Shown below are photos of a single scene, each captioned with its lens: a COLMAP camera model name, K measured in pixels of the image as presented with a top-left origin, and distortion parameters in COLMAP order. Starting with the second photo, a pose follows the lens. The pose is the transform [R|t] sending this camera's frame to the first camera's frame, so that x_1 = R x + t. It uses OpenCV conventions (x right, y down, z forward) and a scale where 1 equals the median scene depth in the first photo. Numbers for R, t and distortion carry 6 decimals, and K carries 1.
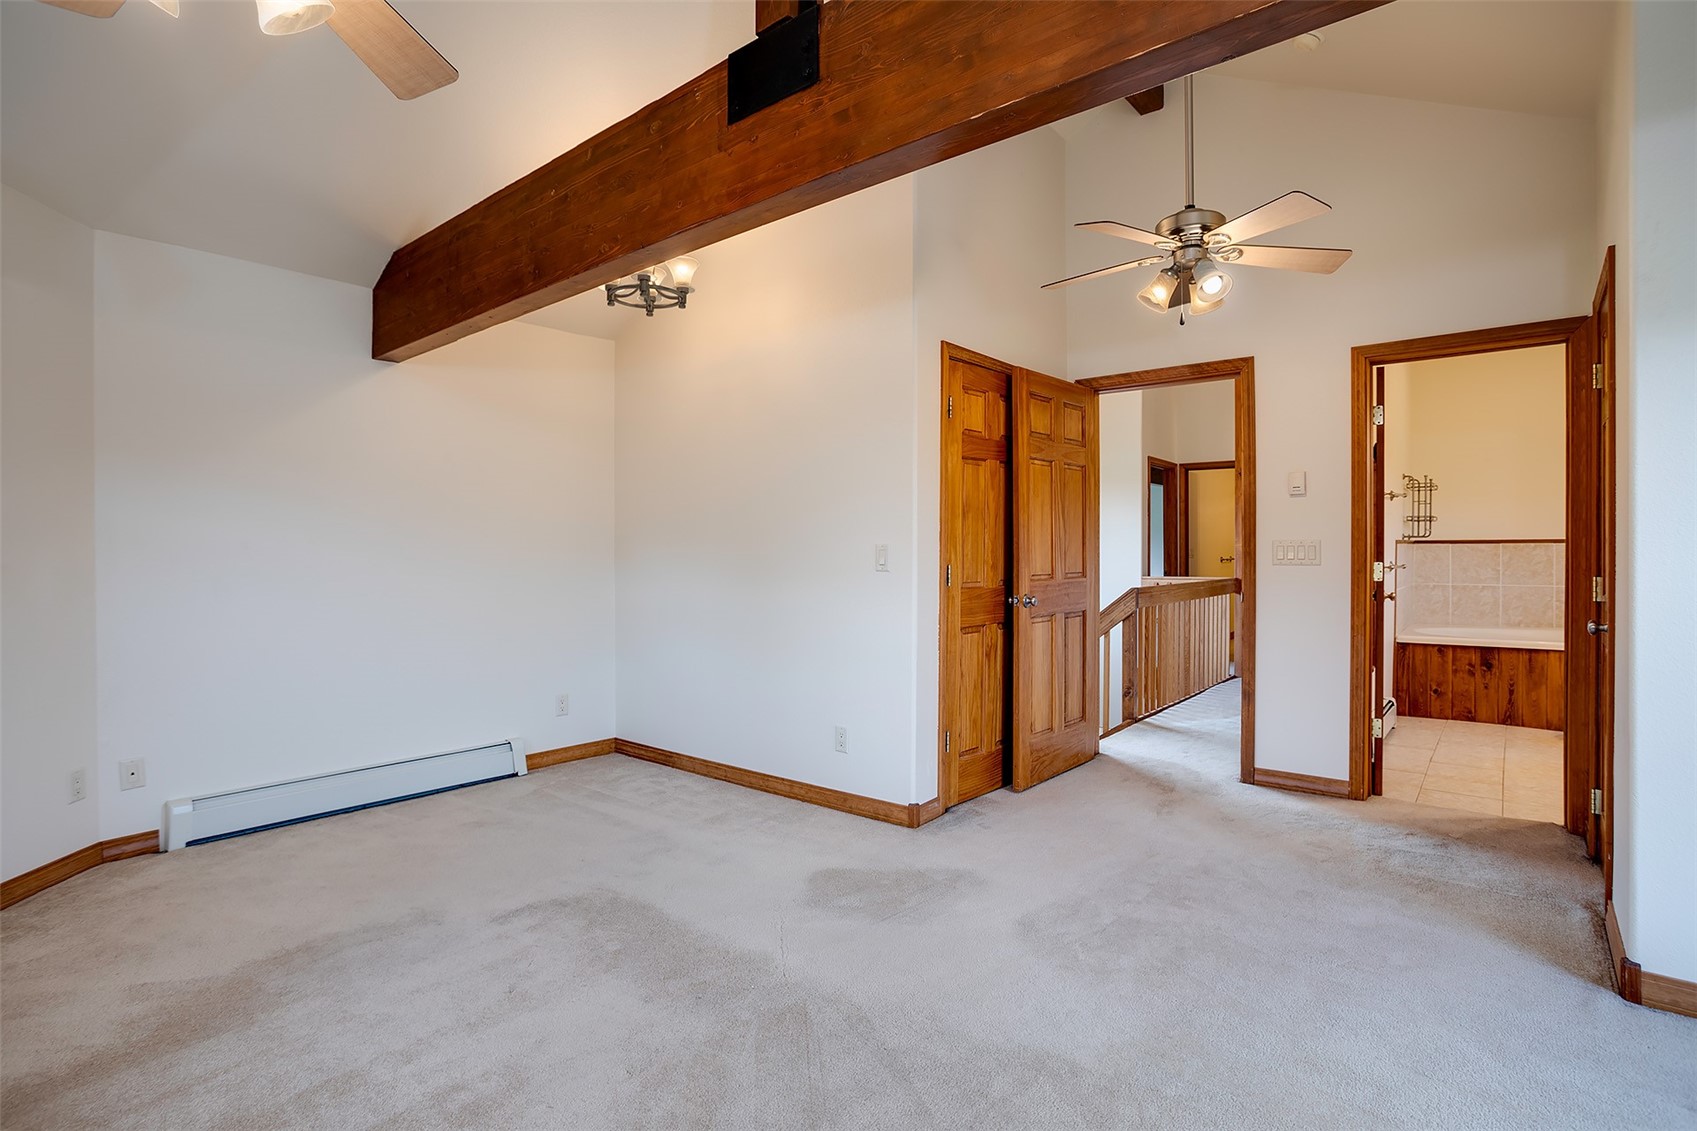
lens RADIAL K [[827.9, 0, 850.0], [0, 827.9, 564.4], [0, 0, 1]] dist [-0.007059, -0.000315]
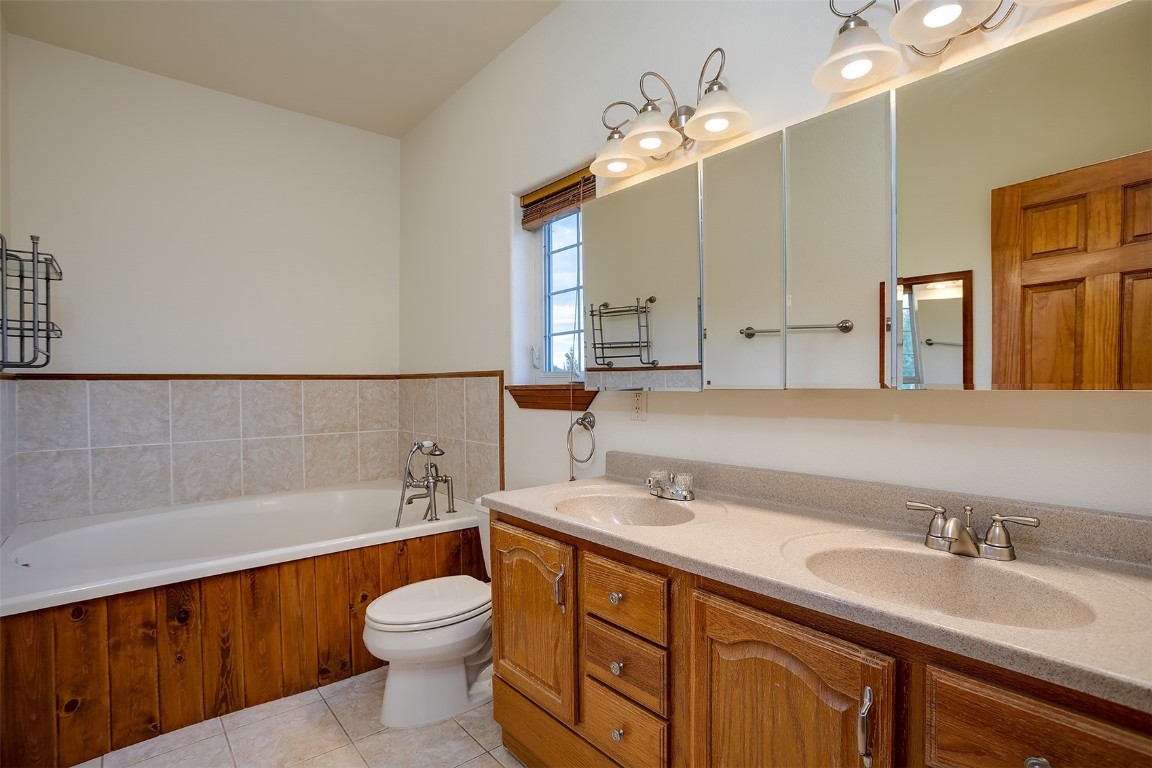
lens RADIAL K [[536.1, 0, 579.1], [0, 536.1, 395.3], [0, 0, 1]] dist [-0.019052, 0.002412]
pose [[0.170625, -0.017945, 0.985173, 0.480609], [0.010147, 0.999813, 0.016454, -0.019259], [-0.985284, 0.007189, 0.170775, 0.680698]]
